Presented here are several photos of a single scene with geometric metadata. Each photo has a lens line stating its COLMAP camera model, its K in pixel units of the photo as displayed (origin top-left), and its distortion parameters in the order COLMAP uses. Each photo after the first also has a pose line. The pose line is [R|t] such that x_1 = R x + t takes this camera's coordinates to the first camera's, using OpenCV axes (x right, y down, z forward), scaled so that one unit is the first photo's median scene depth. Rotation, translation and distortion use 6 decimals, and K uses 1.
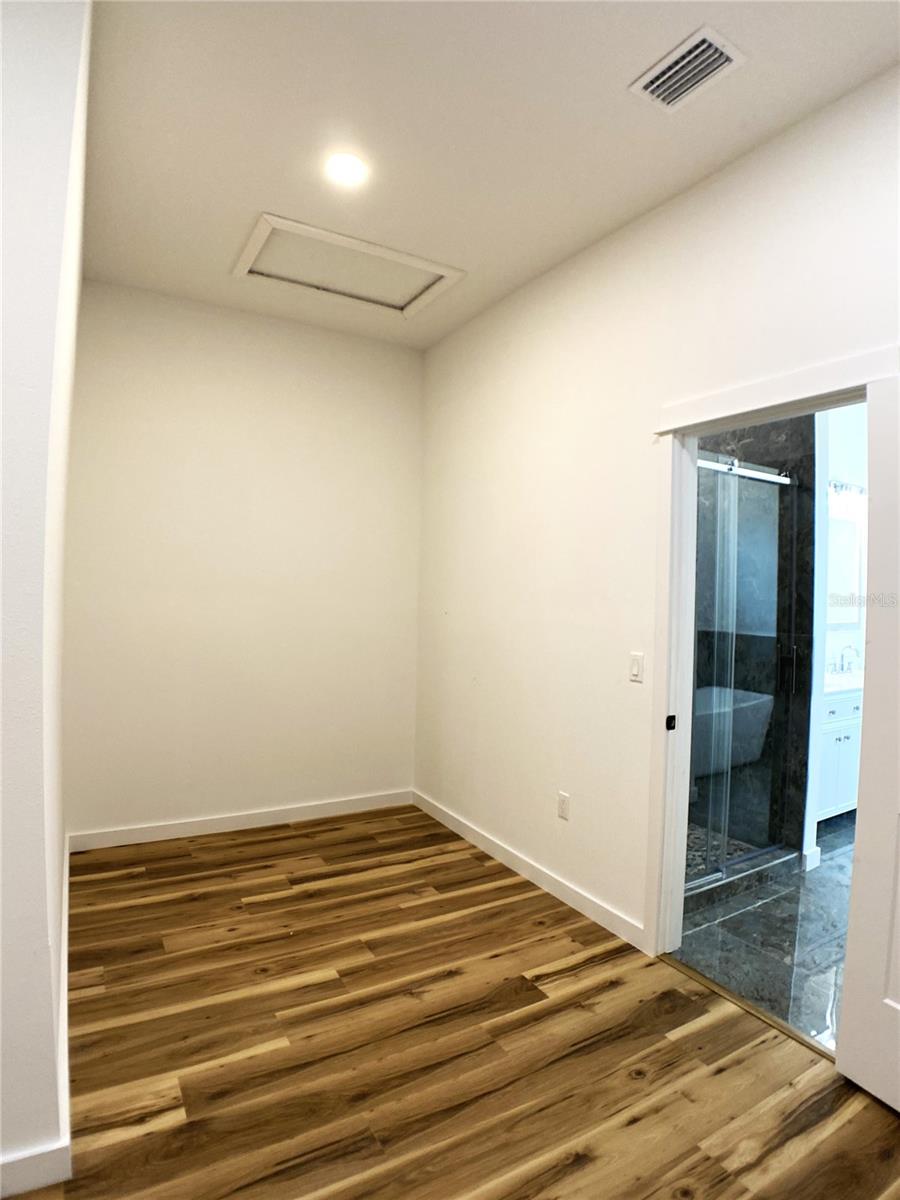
lens RADIAL K [[640.2, 0, 451.3], [0, 640.2, 595.2], [0, 0, 1]] dist [-0.099532, 0.013940]
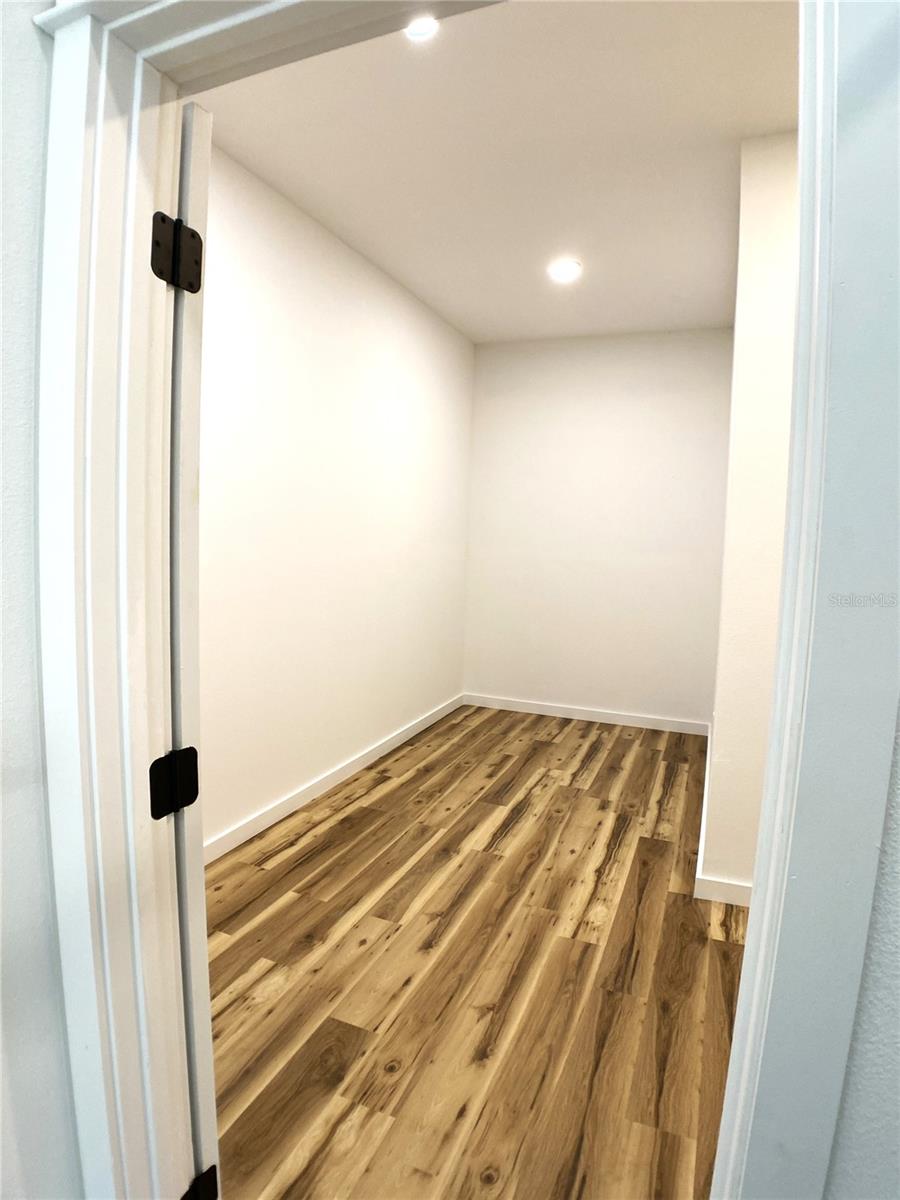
lens RADIAL K [[640.2, 0, 451.3], [0, 640.2, 595.2], [0, 0, 1]] dist [-0.099532, 0.013940]
pose [[-0.791062, 0.015011, -0.611551, 0.870376], [-0.042218, 0.995976, 0.079057, -0.000041], [0.610277, 0.088357, -0.787245, 1.628322]]
